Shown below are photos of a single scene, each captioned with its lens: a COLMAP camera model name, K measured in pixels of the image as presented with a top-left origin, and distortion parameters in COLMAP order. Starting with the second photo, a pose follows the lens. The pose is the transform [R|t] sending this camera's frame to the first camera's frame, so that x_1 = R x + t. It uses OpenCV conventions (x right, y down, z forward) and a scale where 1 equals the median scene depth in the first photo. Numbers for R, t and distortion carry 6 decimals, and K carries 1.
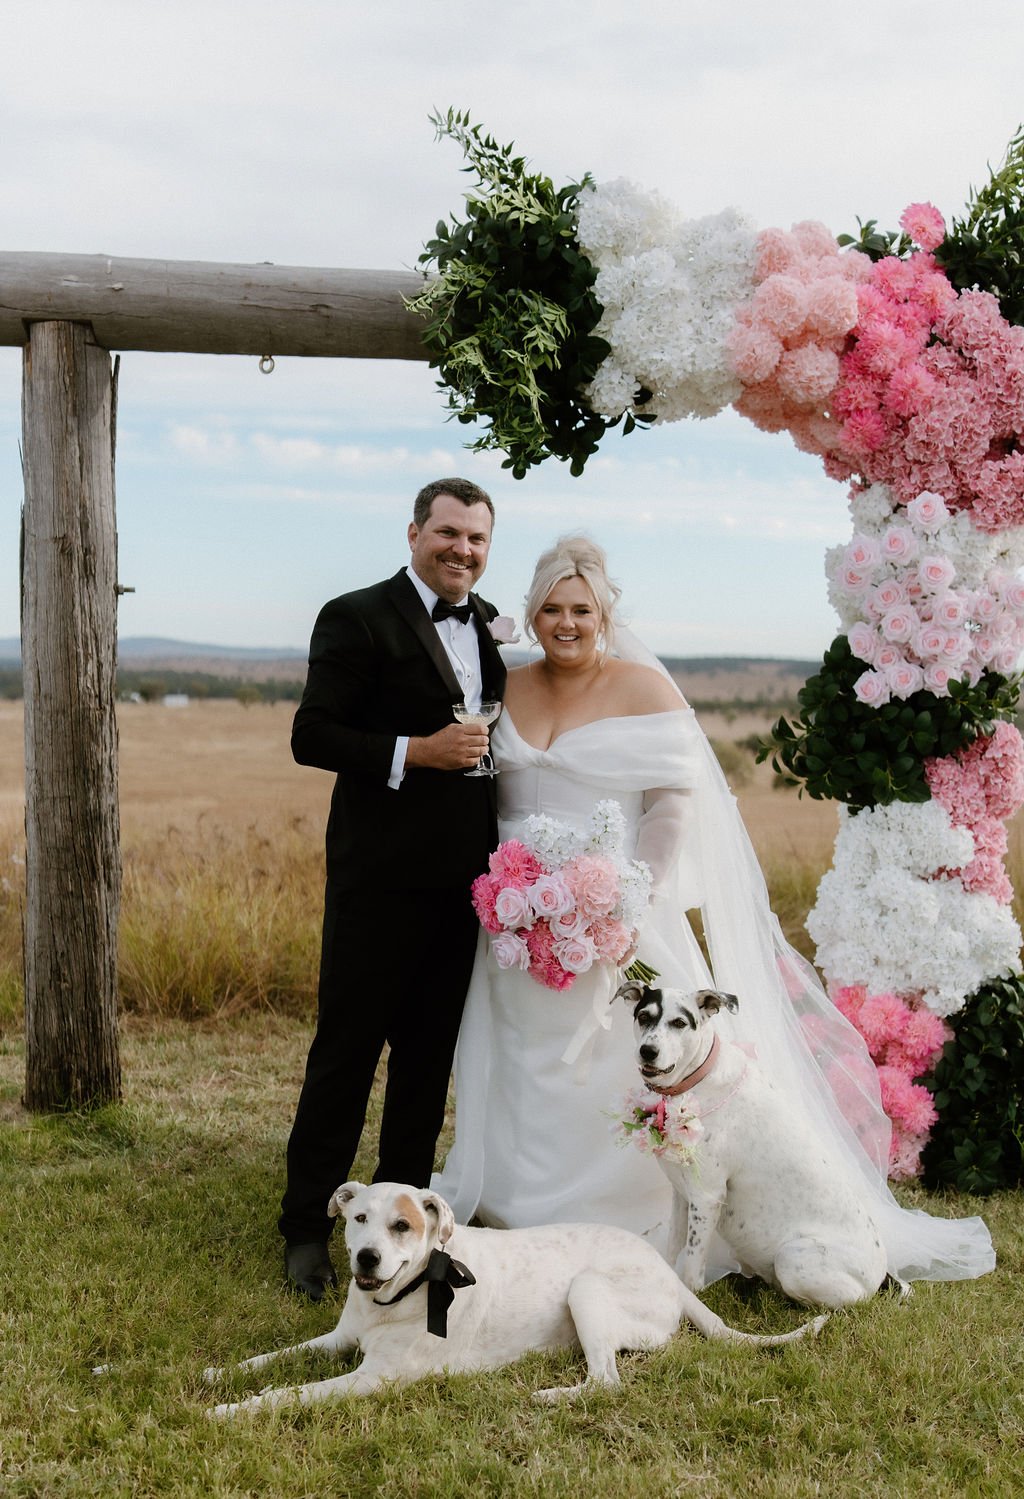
lens RADIAL K [[1787.7, 0, 507.9], [0, 1787.7, 886.2], [0, 0, 1]] dist [0.022258, -0.039780]
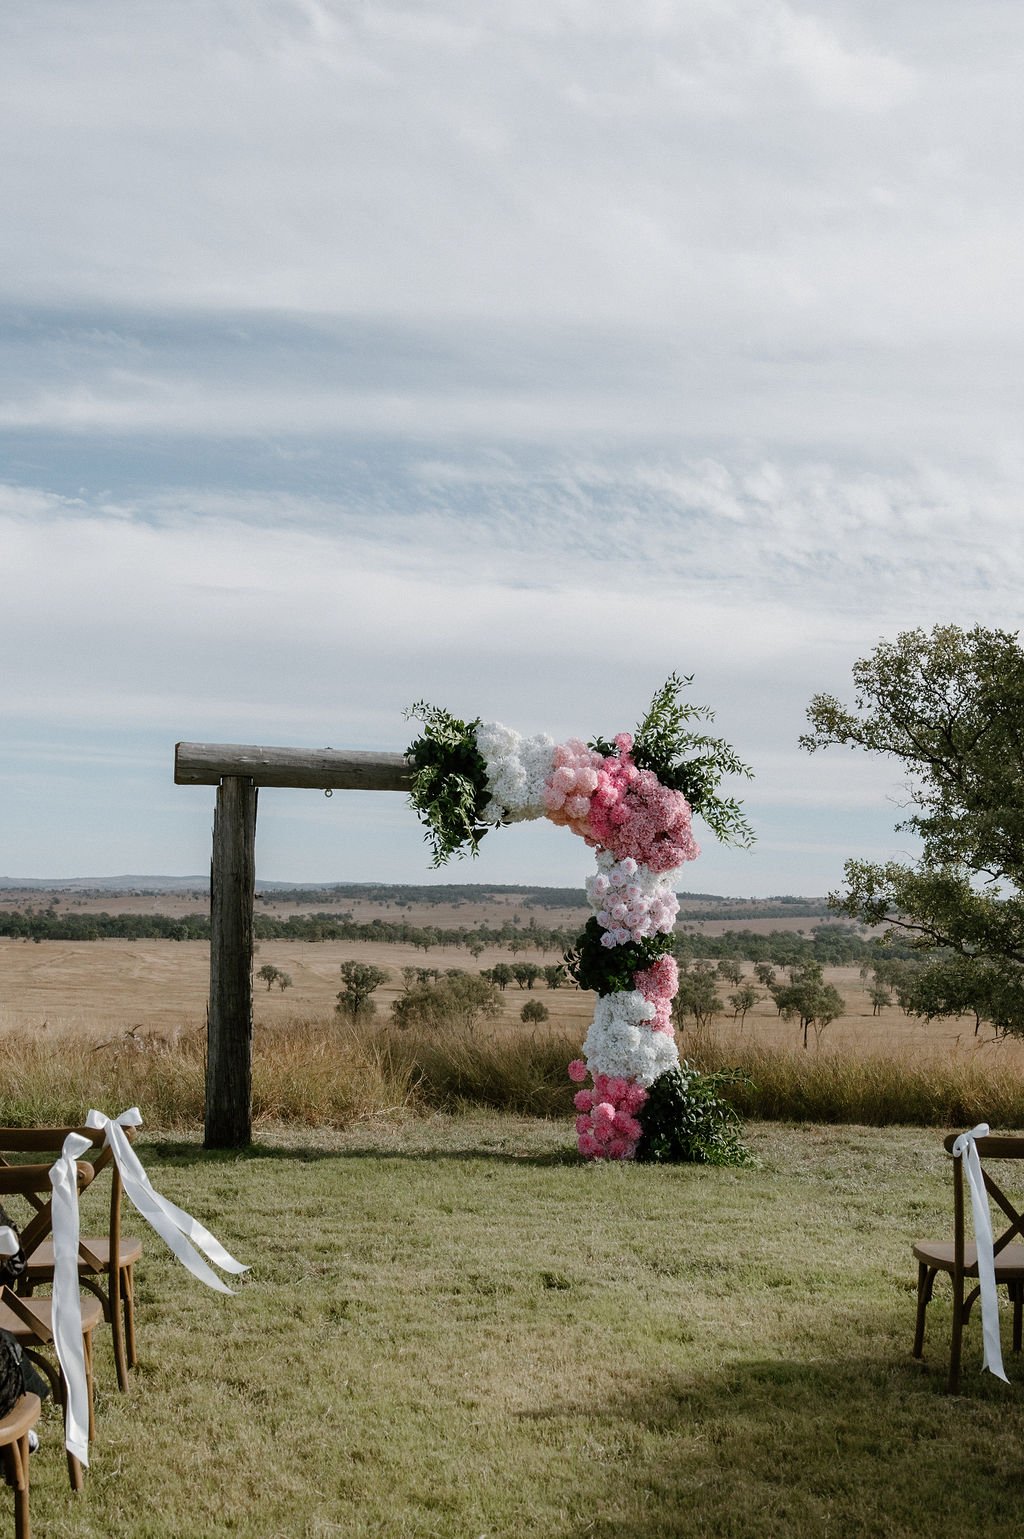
lens RADIAL K [[1438.5, 0, 514.6], [0, 1438.5, 900.0], [0, 0, 1]] dist [0.009746, 0.001010]
pose [[0.991022, -0.004441, 0.133624, -0.152349], [0.021679, 0.991560, -0.127827, 0.066708], [-0.131928, 0.129576, 0.982754, -0.756262]]
